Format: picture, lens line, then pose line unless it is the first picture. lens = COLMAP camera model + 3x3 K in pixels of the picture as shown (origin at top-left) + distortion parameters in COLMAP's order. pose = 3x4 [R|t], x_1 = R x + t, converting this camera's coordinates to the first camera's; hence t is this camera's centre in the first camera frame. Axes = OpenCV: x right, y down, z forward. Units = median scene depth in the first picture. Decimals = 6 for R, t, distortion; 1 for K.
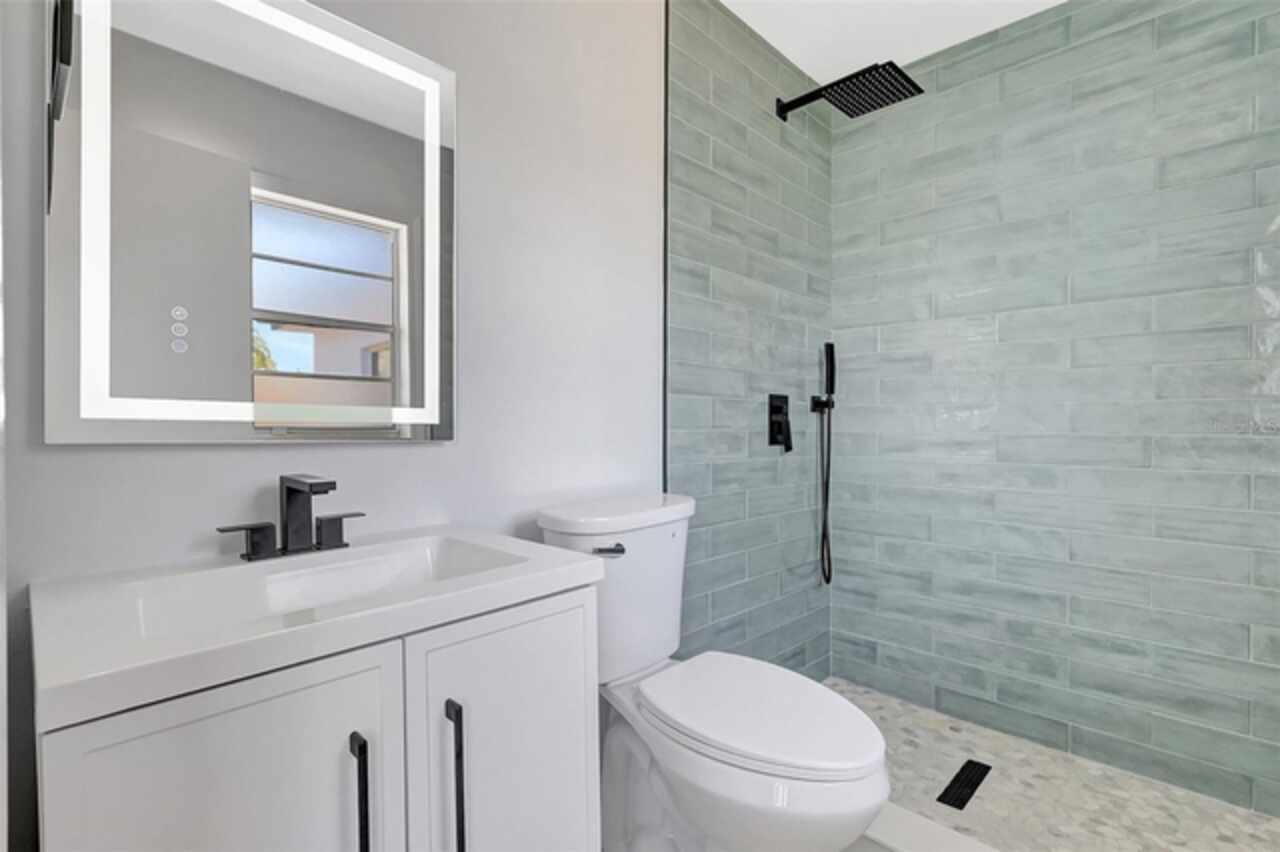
lens RADIAL K [[596.0, 0, 642.7], [0, 596.0, 428.6], [0, 0, 1]] dist [0.000108, 0.000805]
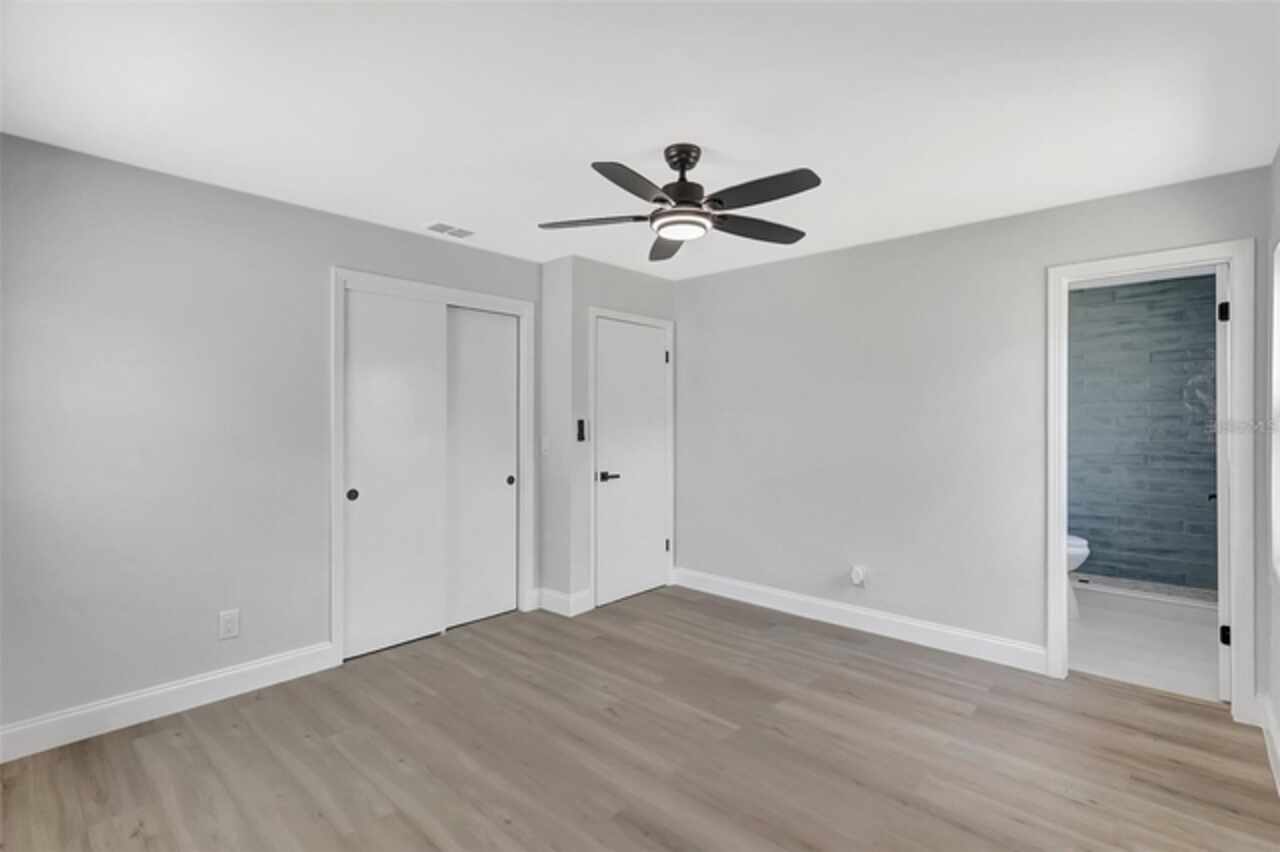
lens RADIAL K [[596.0, 0, 636.8], [0, 596.0, 424.0], [0, 0, 1]] dist [0.000108, 0.000805]
pose [[0.997123, 0.002529, 0.075763, -1.641475], [-0.001540, 0.999913, -0.013110, -0.083470], [-0.075789, 0.012956, 0.997040, -1.501747]]
